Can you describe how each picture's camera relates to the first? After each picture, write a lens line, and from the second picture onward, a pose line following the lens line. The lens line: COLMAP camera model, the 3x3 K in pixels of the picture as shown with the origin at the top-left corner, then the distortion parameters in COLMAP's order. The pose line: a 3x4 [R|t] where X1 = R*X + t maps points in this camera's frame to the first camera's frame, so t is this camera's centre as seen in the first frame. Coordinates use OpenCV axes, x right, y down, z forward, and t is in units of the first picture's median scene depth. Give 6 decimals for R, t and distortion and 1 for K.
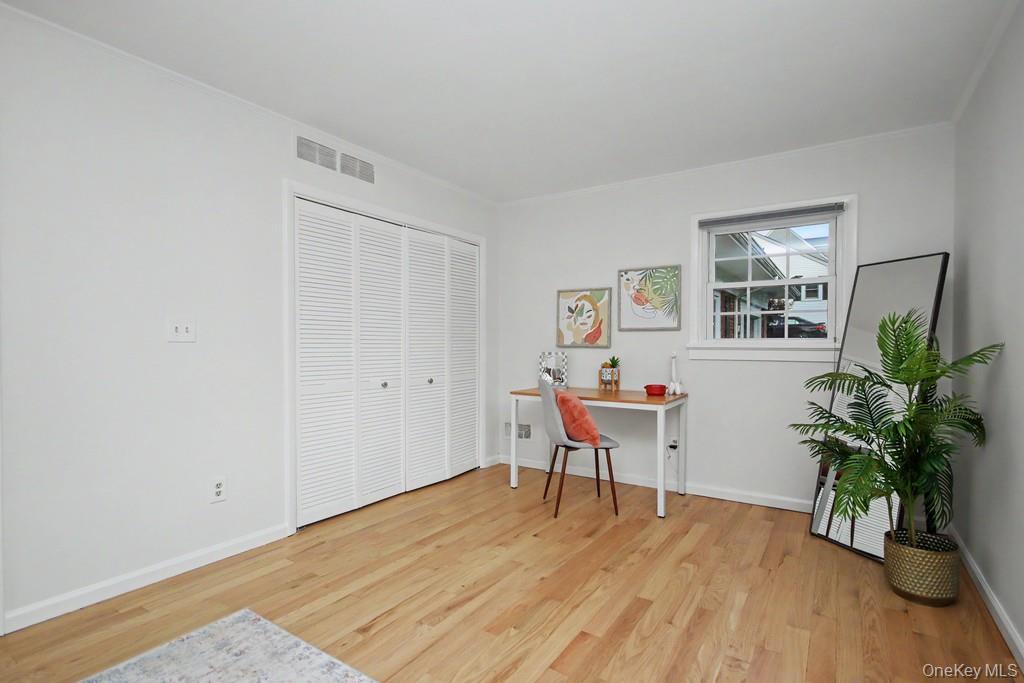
lens RADIAL K [[489.4, 0, 516.2], [0, 489.4, 348.3], [0, 0, 1]] dist [0.000352, 0.000426]
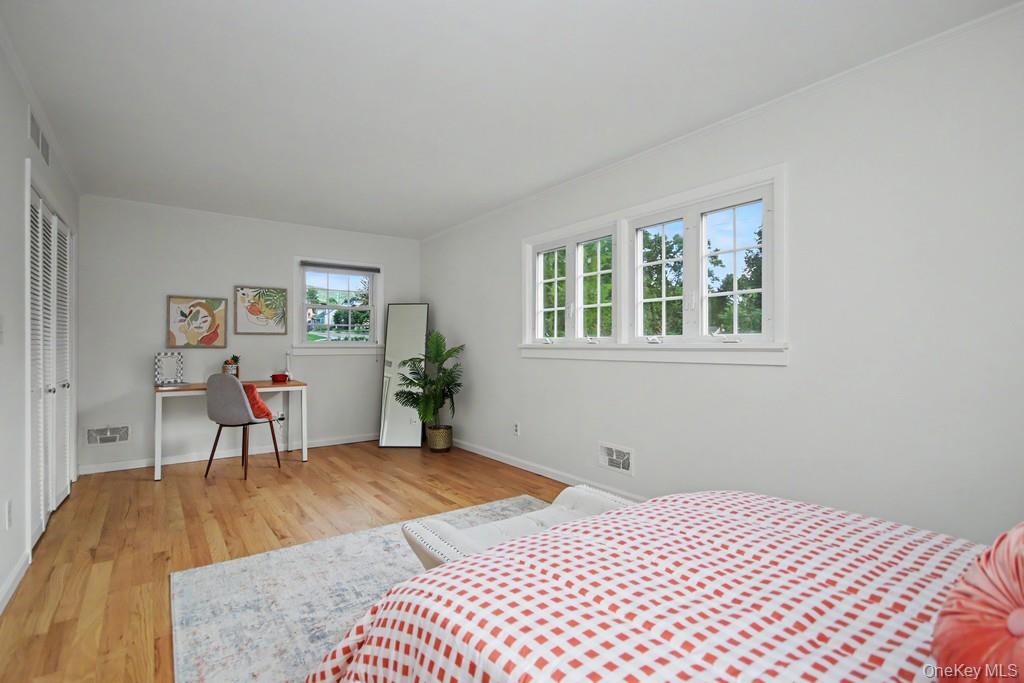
lens RADIAL K [[489.4, 0, 516.2], [0, 489.4, 348.3], [0, 0, 1]] dist [0.000352, 0.000426]
pose [[0.345409, -0.010777, 0.938390, -0.710397], [0.002383, 0.999941, 0.010607, -0.012056], [-0.938449, -0.001427, 0.345415, -0.097883]]
